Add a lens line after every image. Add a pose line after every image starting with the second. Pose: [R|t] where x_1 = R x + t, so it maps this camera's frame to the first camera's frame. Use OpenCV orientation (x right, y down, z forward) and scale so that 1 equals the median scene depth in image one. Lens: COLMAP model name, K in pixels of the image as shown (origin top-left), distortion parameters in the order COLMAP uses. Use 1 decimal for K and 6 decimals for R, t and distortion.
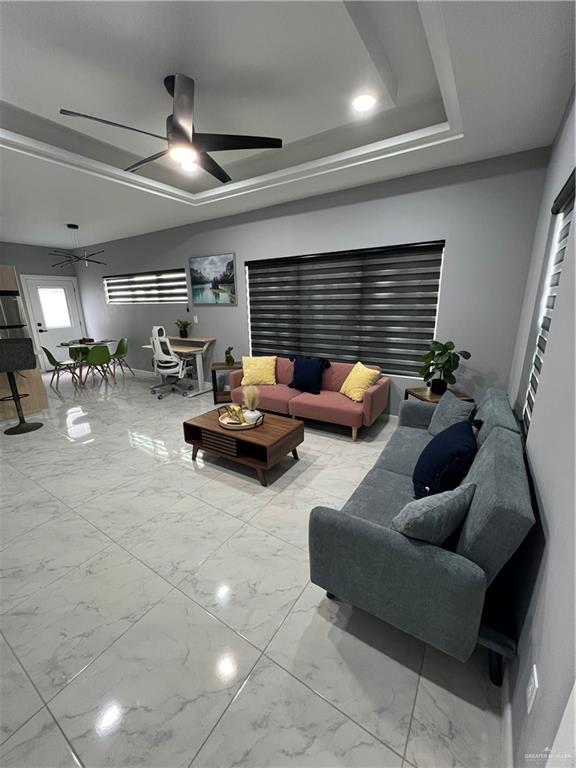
lens RADIAL K [[307.3, 0, 286.6], [0, 307.3, 384.2], [0, 0, 1]] dist [-0.000514, 0.000154]
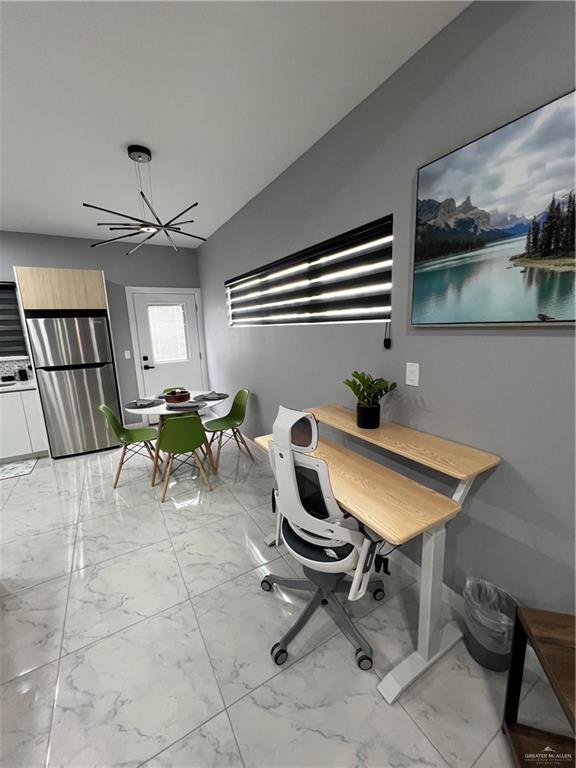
lens RADIAL K [[307.3, 0, 286.6], [0, 307.3, 384.2], [0, 0, 1]] dist [-0.000514, 0.000154]
pose [[0.894647, 0.068252, -0.441529, -0.281026], [-0.095869, 0.994569, -0.040512, -0.181951], [0.436366, 0.078573, 0.896332, 0.689892]]
